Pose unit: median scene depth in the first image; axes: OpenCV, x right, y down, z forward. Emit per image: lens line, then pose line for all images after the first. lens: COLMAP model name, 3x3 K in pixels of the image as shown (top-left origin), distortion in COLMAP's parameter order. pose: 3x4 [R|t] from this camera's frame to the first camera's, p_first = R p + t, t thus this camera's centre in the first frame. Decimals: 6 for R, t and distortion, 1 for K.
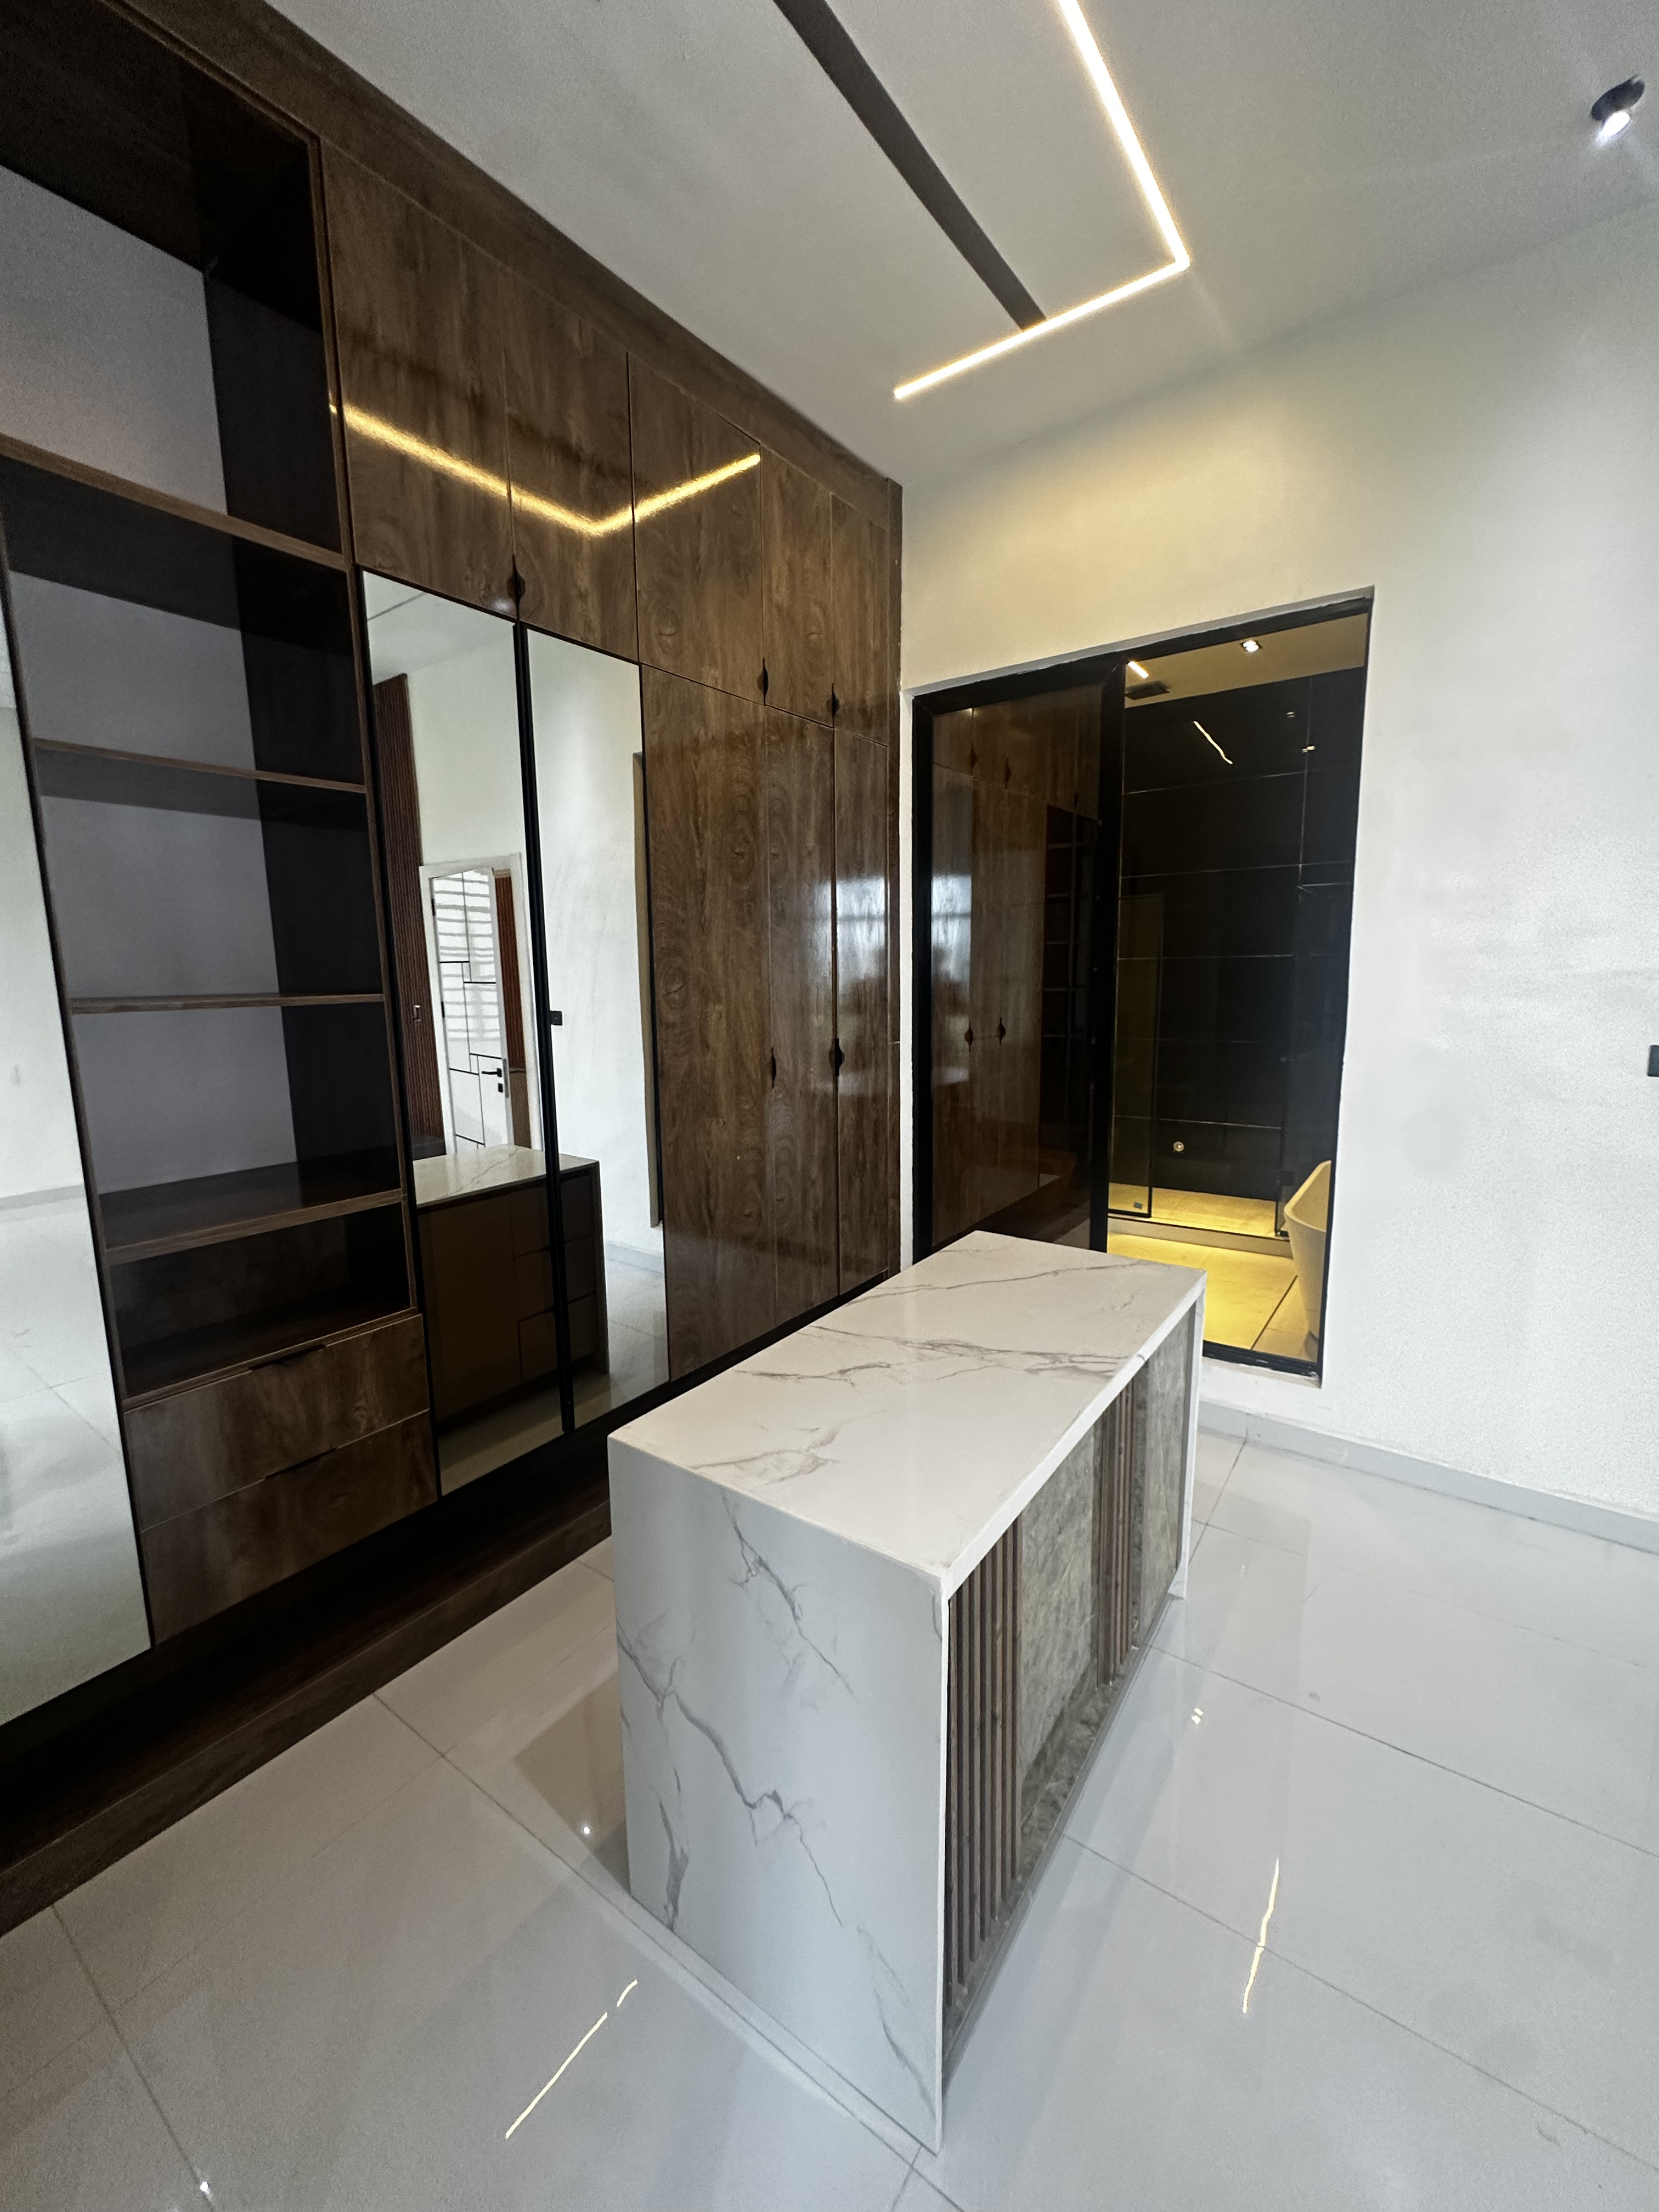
lens RADIAL K [[889.5, 0, 833.9], [0, 889.5, 1101.9], [0, 0, 1]] dist [-0.000694, -0.000354]
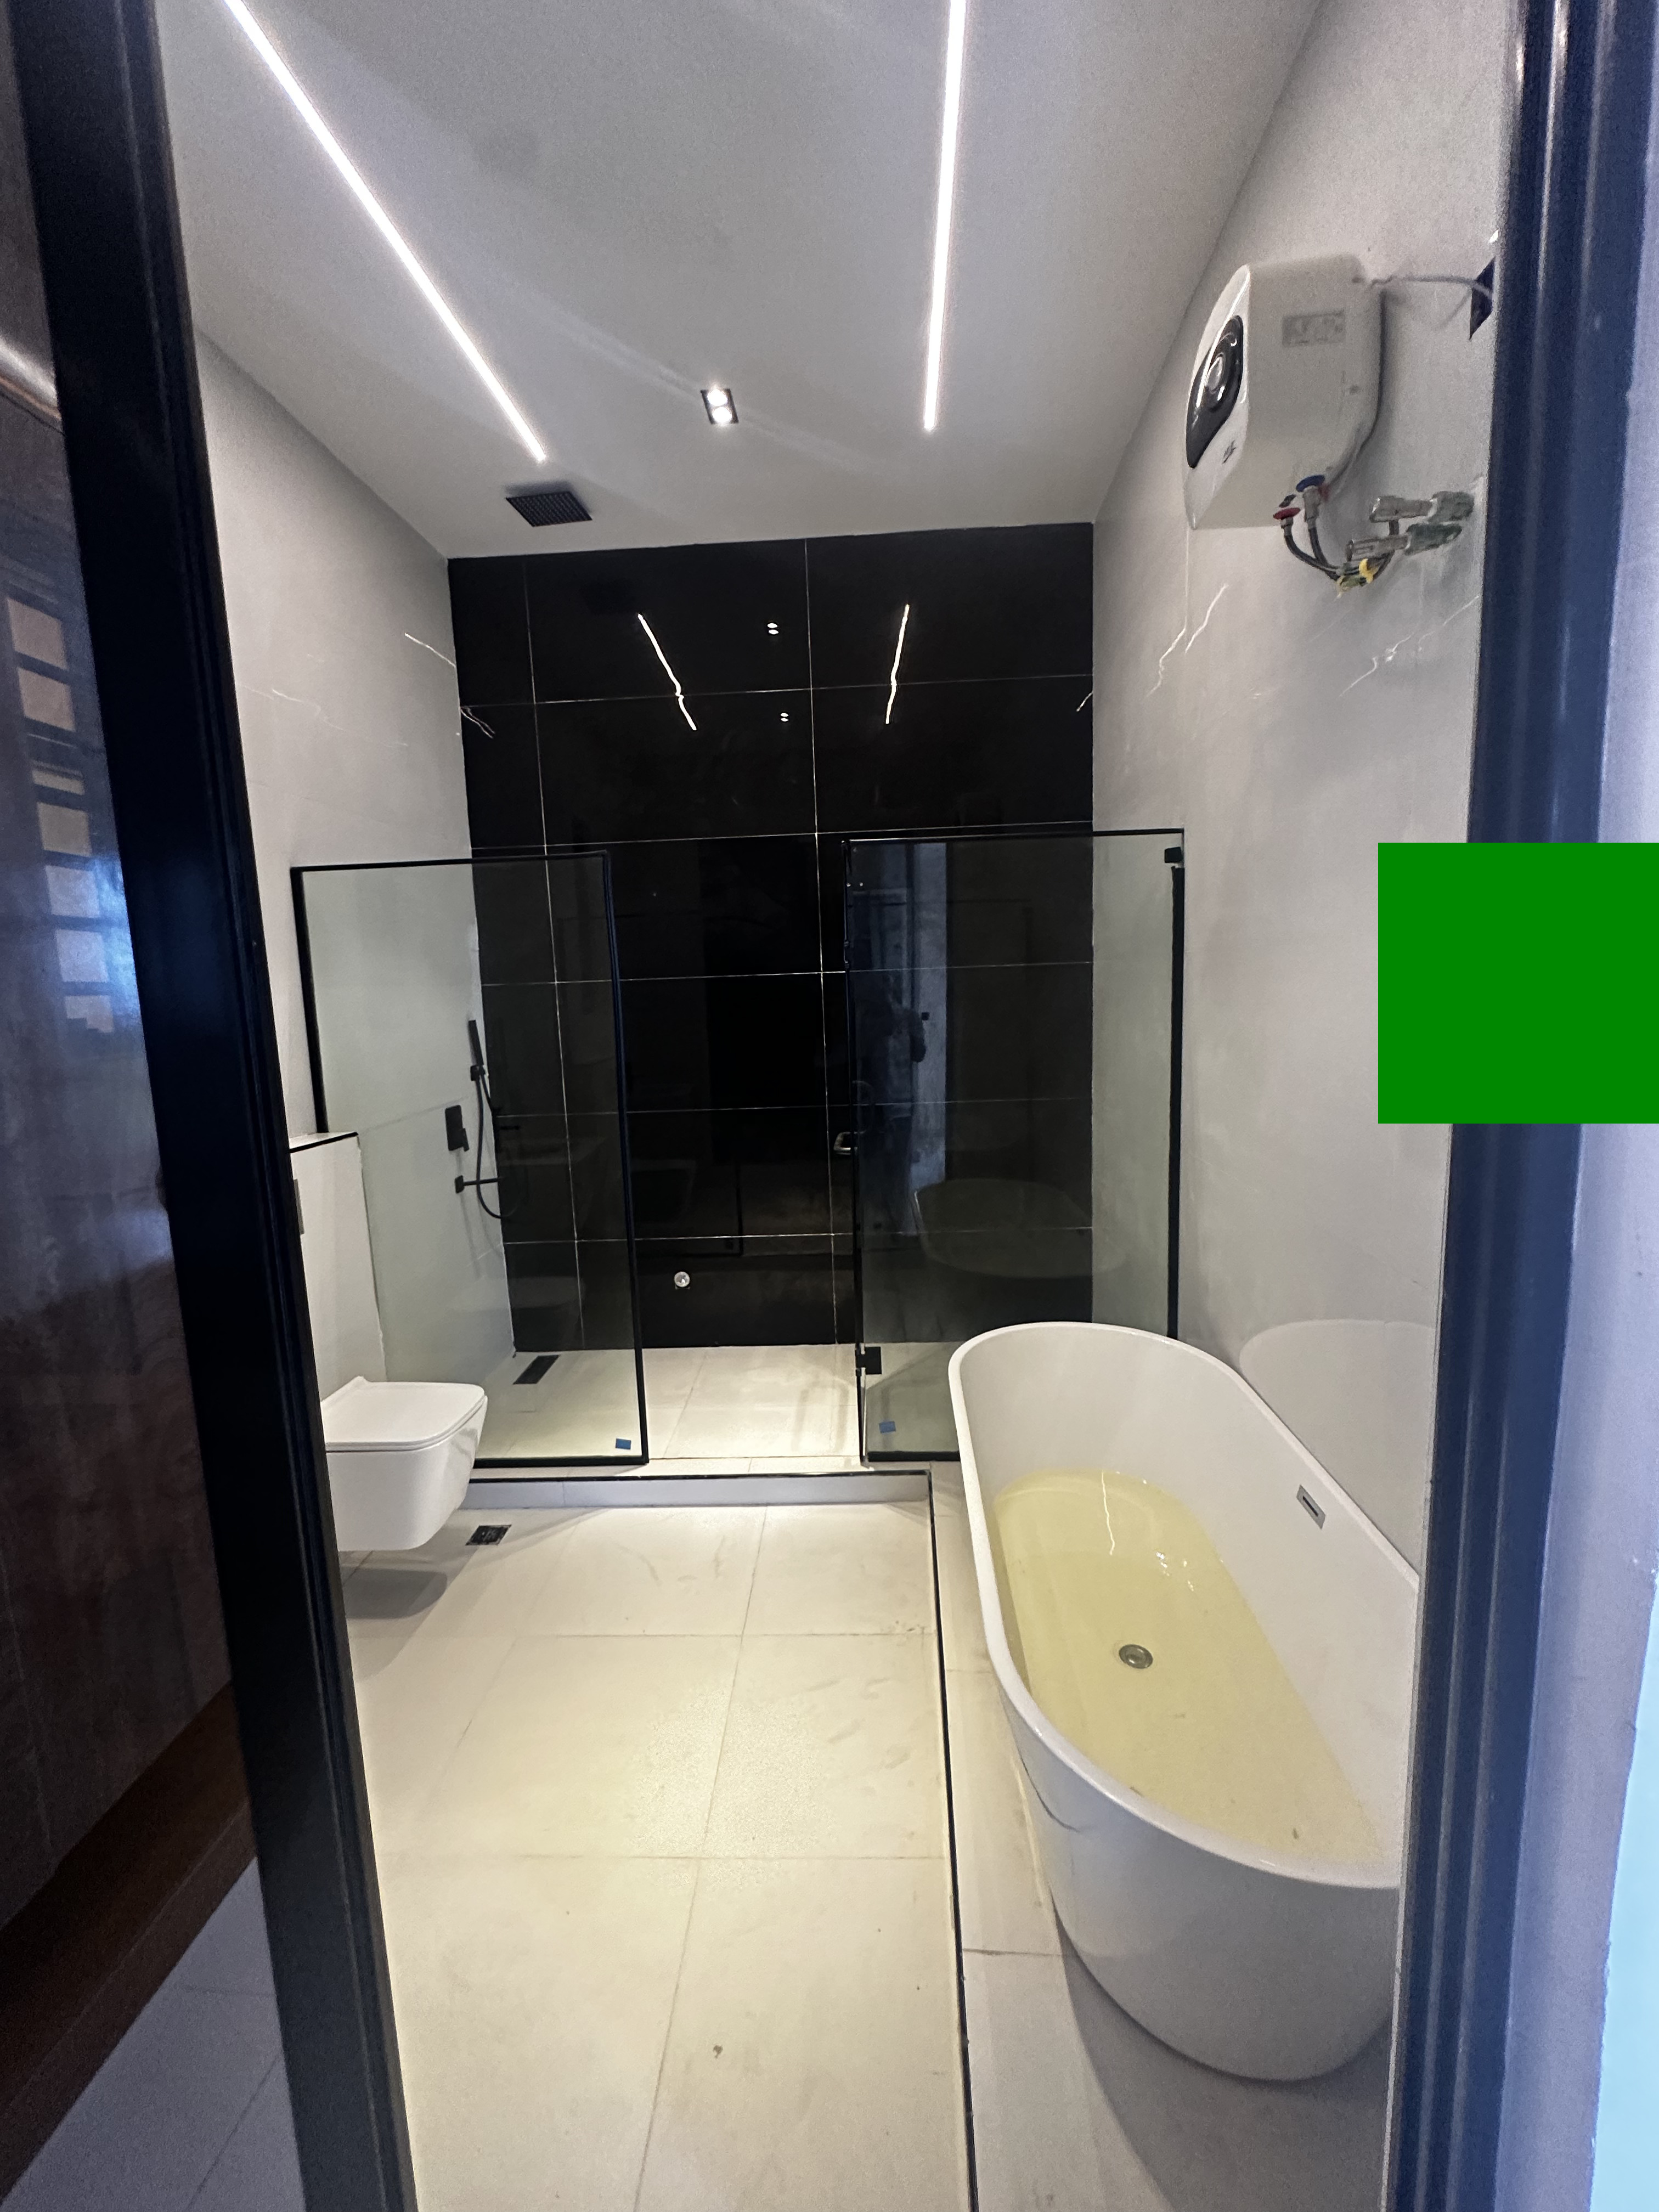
lens RADIAL K [[889.5, 0, 824.5], [0, 889.5, 1110.8], [0, 0, 1]] dist [-0.000694, -0.000354]
pose [[0.852084, -0.086309, 0.516240, 0.379157], [0.097583, 0.995213, 0.005323, -0.146588], [-0.514228, 0.045841, 0.856428, 0.960156]]
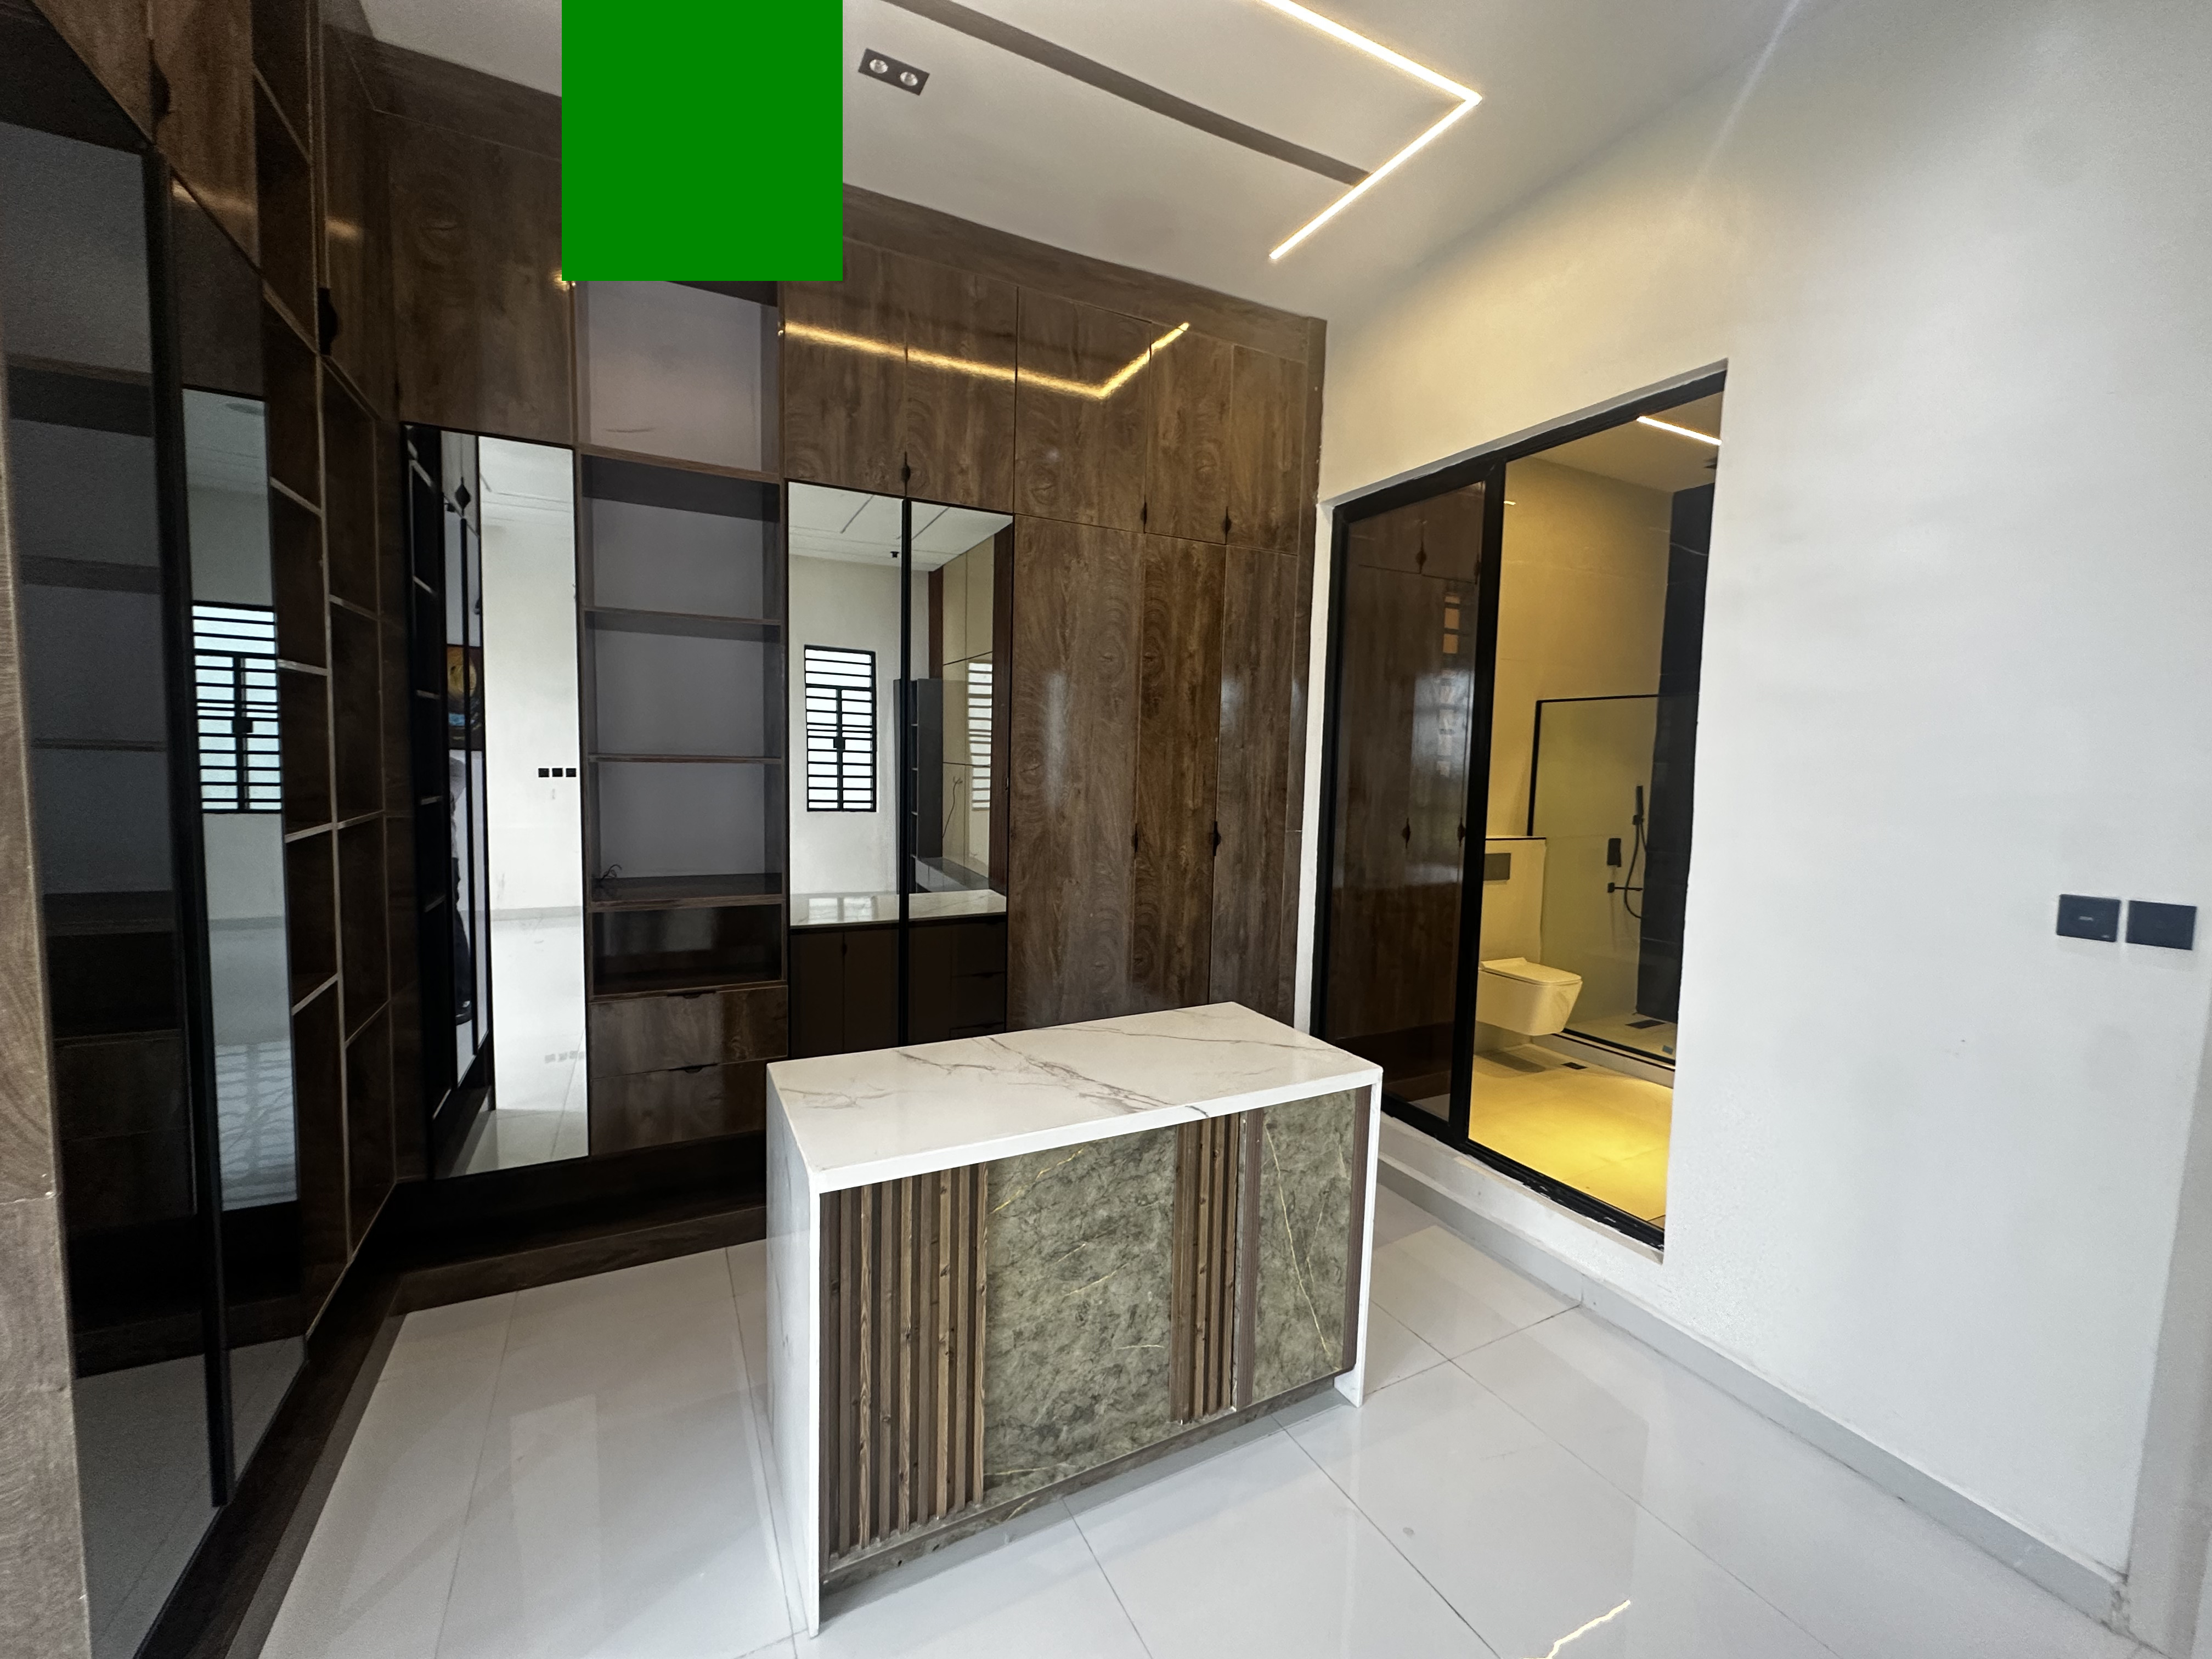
lens RADIAL K [[889.5, 0, 1098.9], [0, 889.5, 825.2], [0, 0, 1]] dist [-0.000694, -0.000354]
pose [[0.889456, 0.073945, -0.450999, 0.450872], [-0.106779, 0.993135, -0.047756, 0.001169], [0.444372, 0.090634, 0.891246, -0.044178]]
